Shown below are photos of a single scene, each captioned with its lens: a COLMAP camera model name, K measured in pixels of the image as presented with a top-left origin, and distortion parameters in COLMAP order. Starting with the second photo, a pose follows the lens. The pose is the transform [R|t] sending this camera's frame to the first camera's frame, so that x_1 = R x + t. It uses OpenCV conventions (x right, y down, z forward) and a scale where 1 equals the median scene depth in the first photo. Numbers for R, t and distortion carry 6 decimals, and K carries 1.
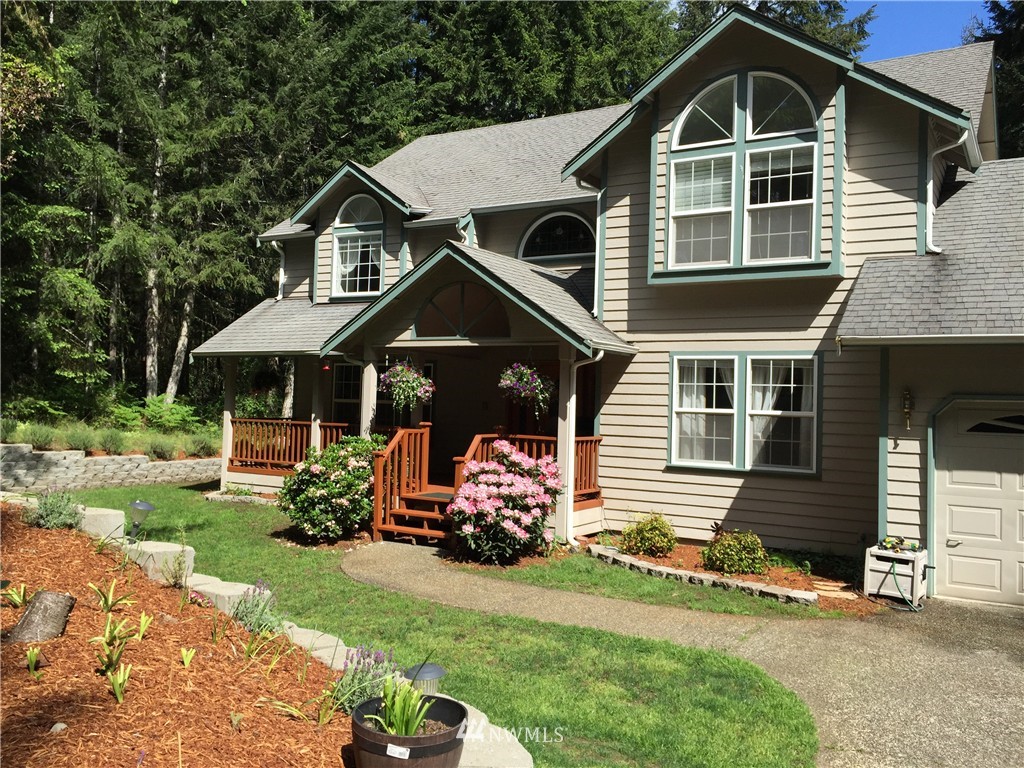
lens RADIAL K [[864.0, 0, 513.3], [0, 864.0, 375.9], [0, 0, 1]] dist [0.076861, -0.110230]
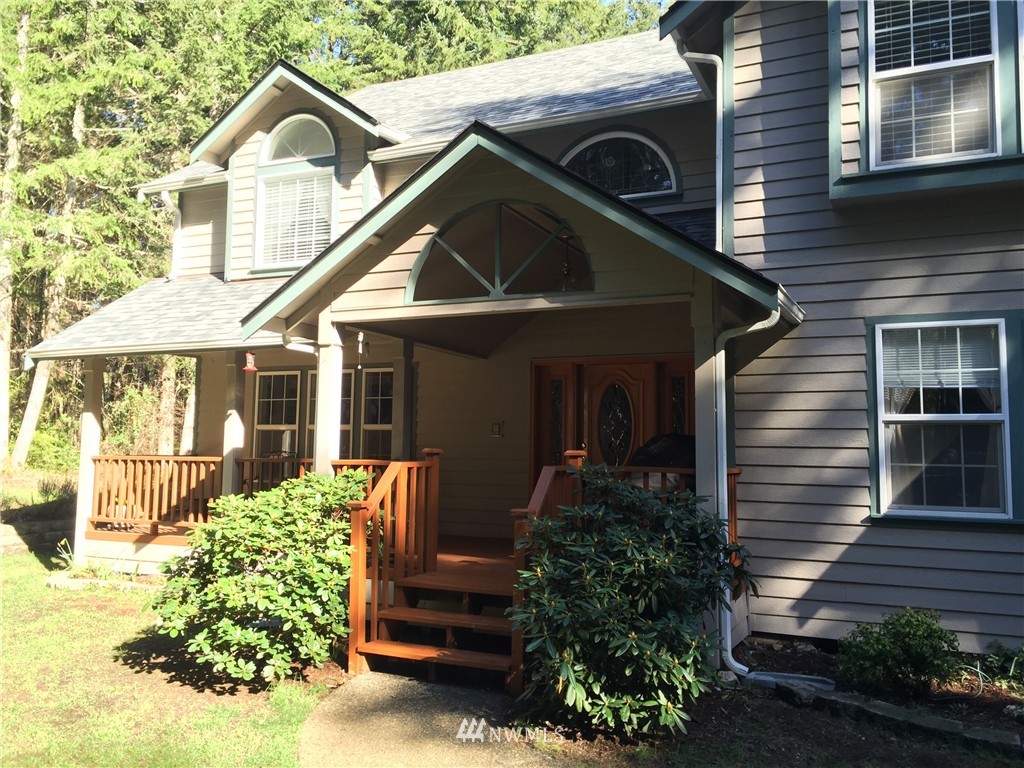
lens RADIAL K [[879.9, 0, 509.8], [0, 879.9, 352.4], [0, 0, 1]] dist [0.074594, -0.000189]
pose [[0.995631, -0.008380, 0.093003, -0.111046], [0.014183, 0.997981, -0.061917, 0.029512], [-0.092296, 0.062966, 0.993739, 0.436183]]
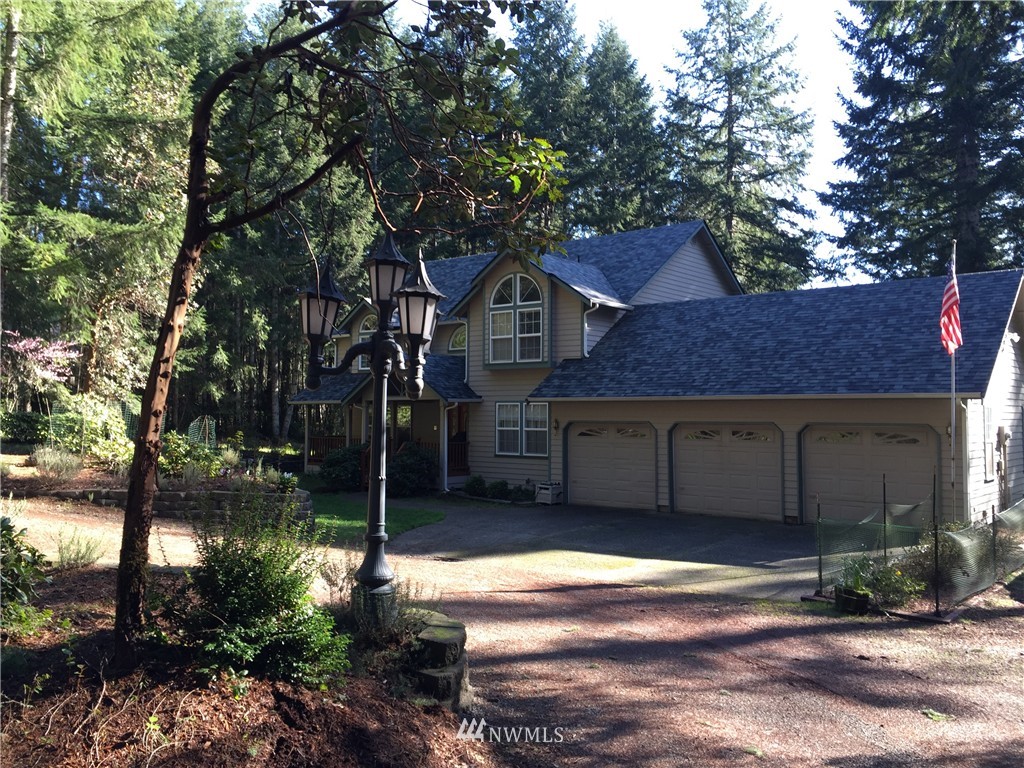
lens RADIAL K [[864.0, 0, 513.3], [0, 864.0, 375.9], [0, 0, 1]] dist [0.076861, -0.110230]
pose [[0.991172, -0.029681, -0.129217, 0.493213], [0.028018, 0.999500, -0.014670, -0.055826], [0.129588, 0.010920, 0.991508, -1.069881]]
